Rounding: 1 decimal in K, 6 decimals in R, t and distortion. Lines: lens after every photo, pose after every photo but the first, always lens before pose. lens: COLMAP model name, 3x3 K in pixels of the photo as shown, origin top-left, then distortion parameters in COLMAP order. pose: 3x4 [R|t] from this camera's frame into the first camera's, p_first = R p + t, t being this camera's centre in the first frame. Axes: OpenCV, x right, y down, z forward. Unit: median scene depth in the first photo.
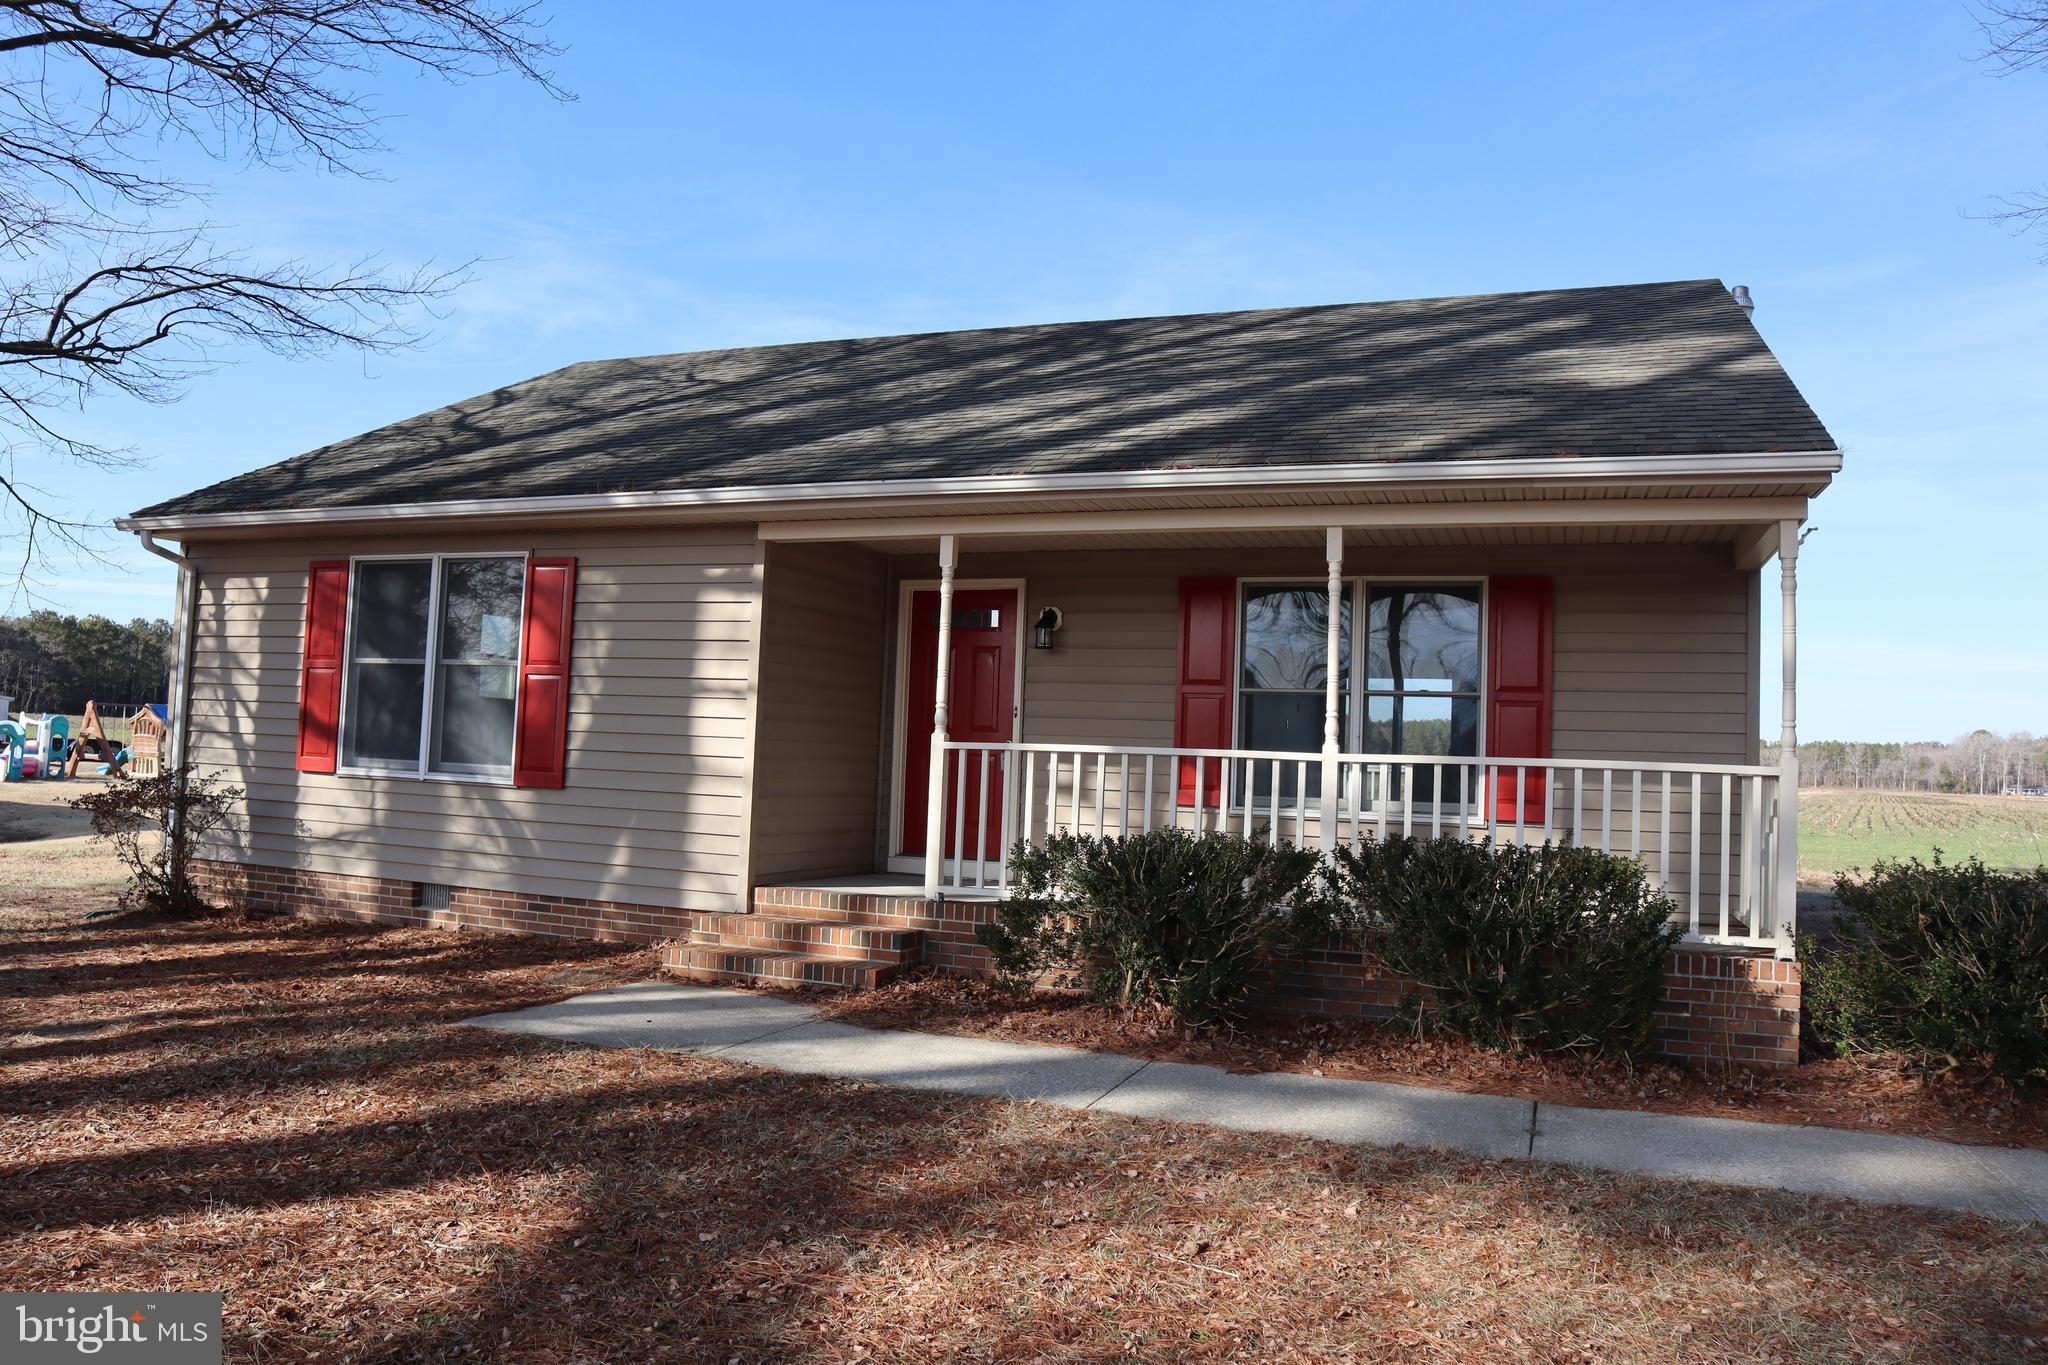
lens RADIAL K [[1416.6, 0, 1026.6], [0, 1416.6, 688.0], [0, 0, 1]] dist [-0.124852, 0.078823]
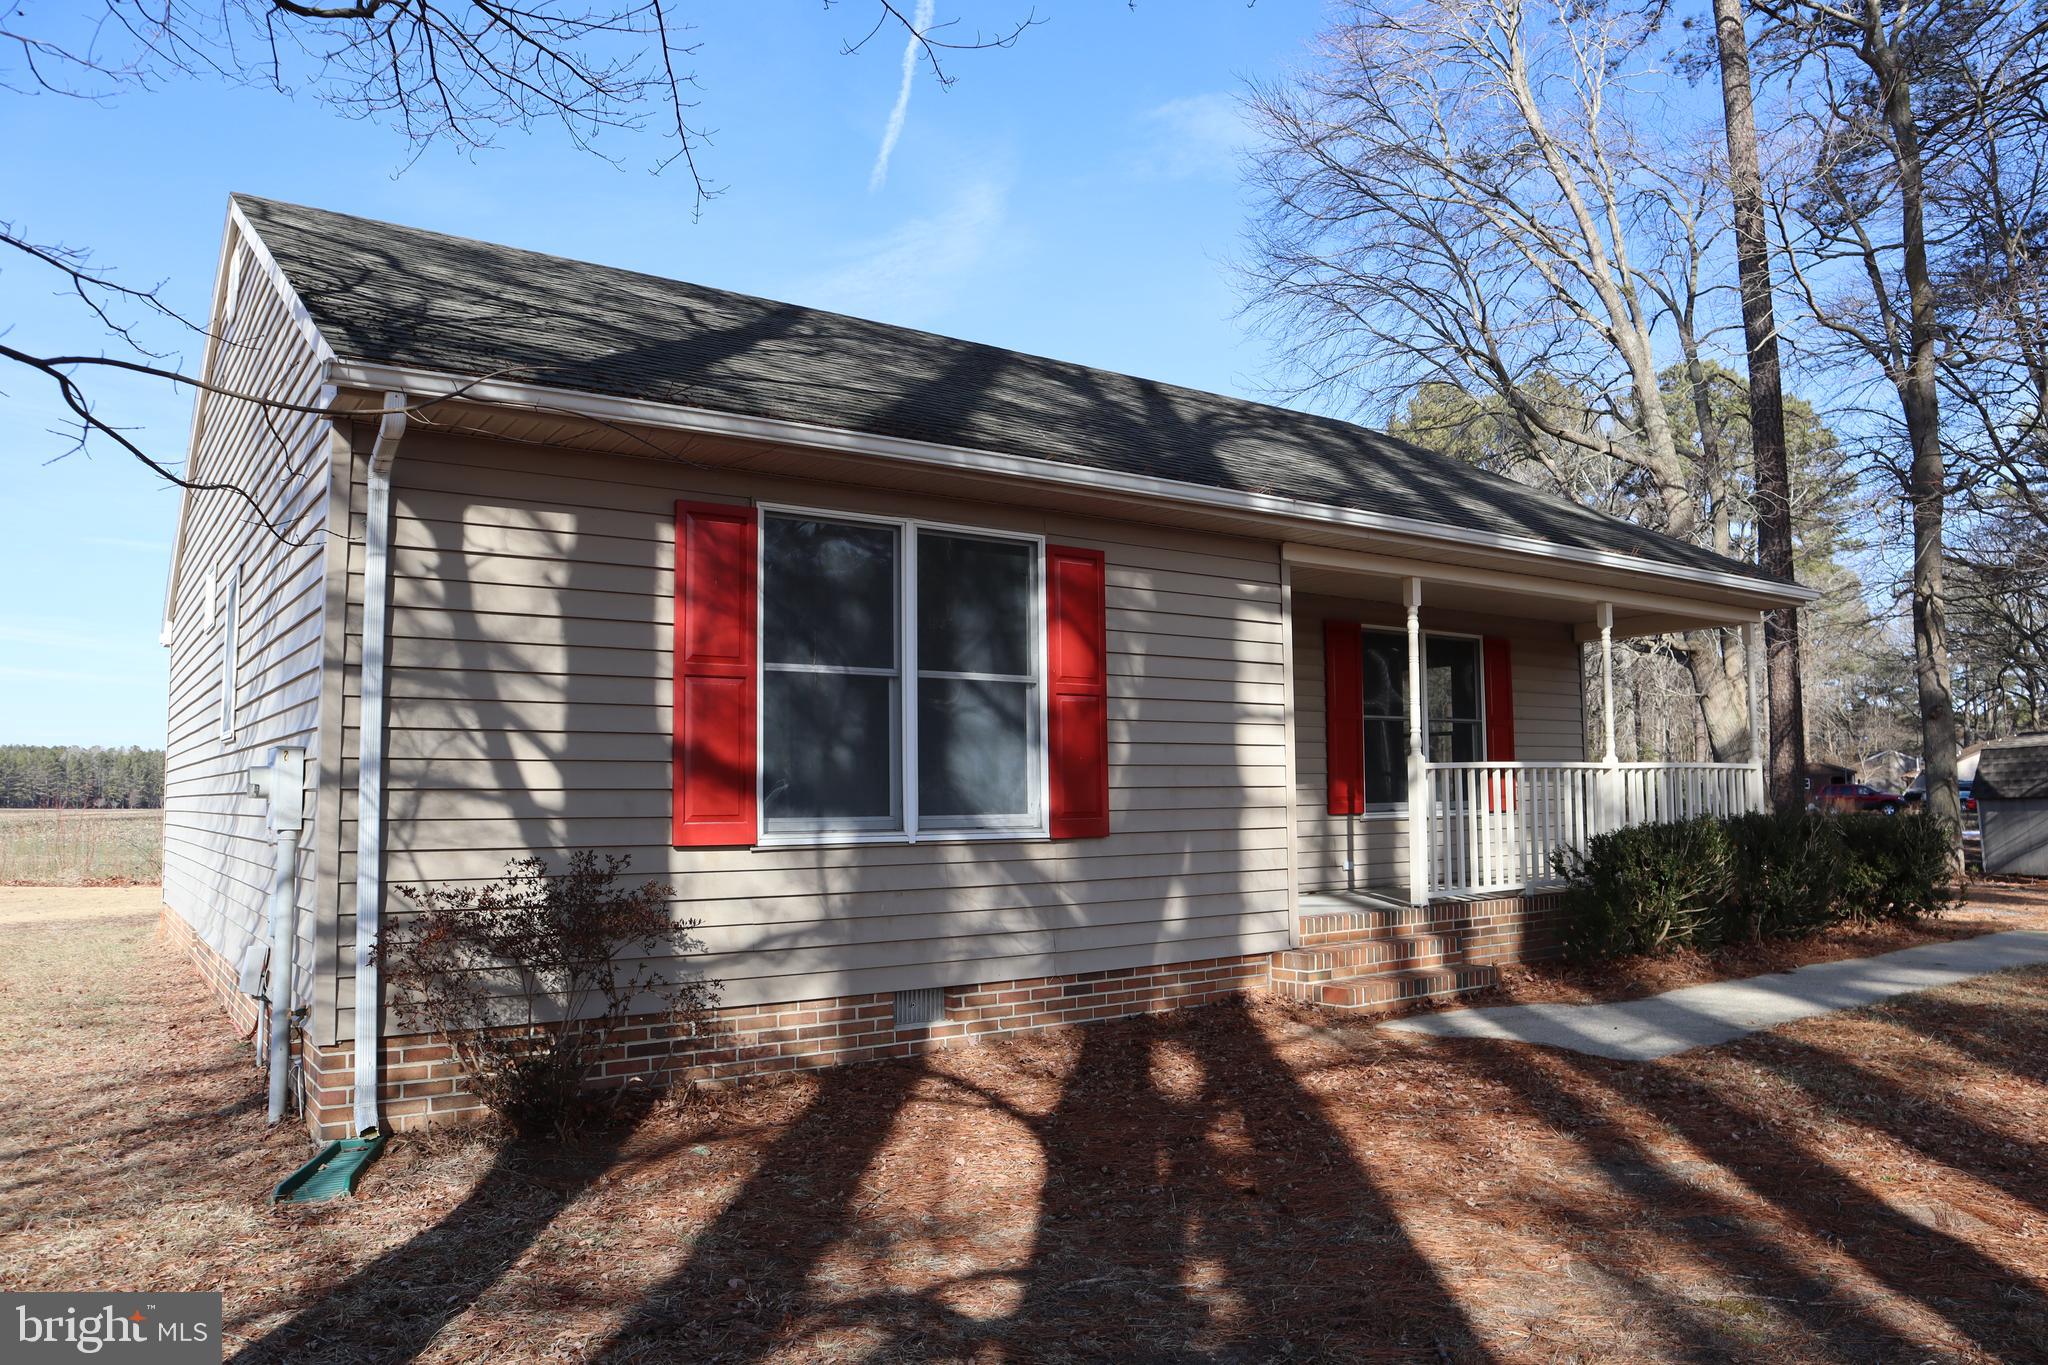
lens RADIAL K [[1416.6, 0, 1026.6], [0, 1416.6, 688.0], [0, 0, 1]] dist [-0.124852, 0.078823]
pose [[0.559004, 0.019744, 0.828930, -1.012974], [-0.003843, 0.999767, -0.021222, 0.003566], [-0.829156, 0.008677, 0.558950, 0.565961]]
